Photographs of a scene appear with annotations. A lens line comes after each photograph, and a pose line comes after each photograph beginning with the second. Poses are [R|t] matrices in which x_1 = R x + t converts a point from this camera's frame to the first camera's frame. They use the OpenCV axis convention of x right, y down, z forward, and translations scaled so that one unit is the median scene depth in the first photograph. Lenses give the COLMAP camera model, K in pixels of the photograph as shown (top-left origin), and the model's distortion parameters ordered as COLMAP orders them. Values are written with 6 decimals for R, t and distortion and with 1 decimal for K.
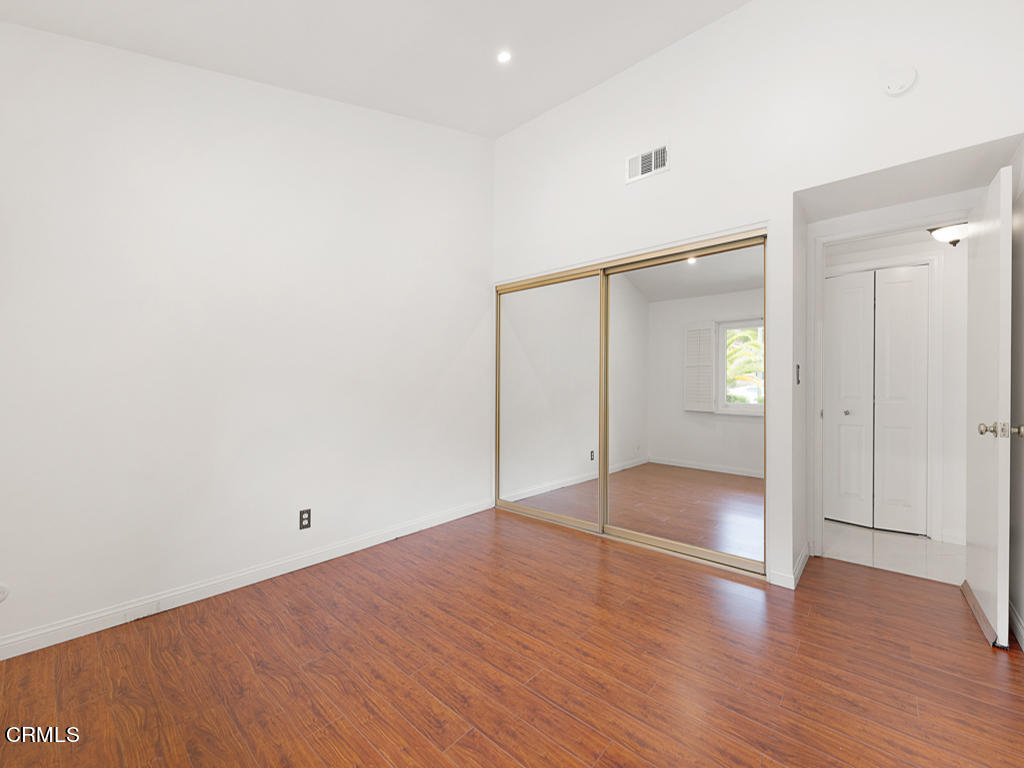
lens RADIAL K [[418.4, 0, 512.3], [0, 418.4, 383.8], [0, 0, 1]] dist [0.002423, 0.000260]
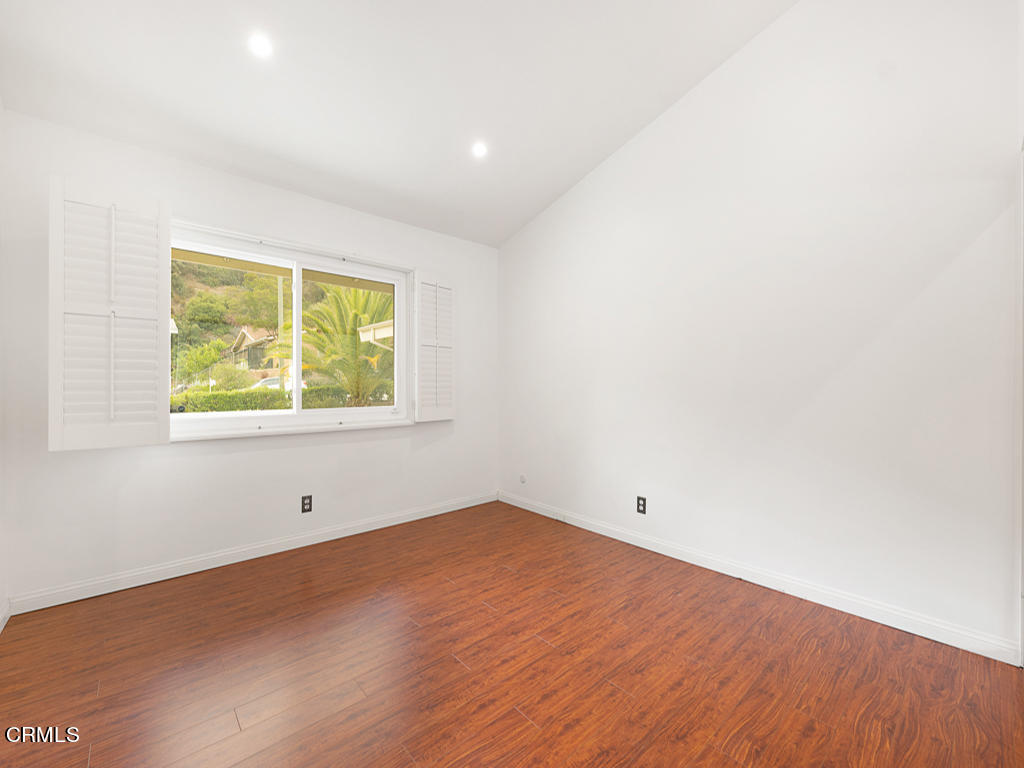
lens RADIAL K [[418.4, 0, 512.0], [0, 418.4, 386.8], [0, 0, 1]] dist [0.002423, 0.000260]
pose [[-0.115286, -0.000246, -0.993332, 0.802986], [0.001293, 0.999999, -0.000398, -0.001269], [0.993332, -0.001330, -0.115285, 0.917723]]
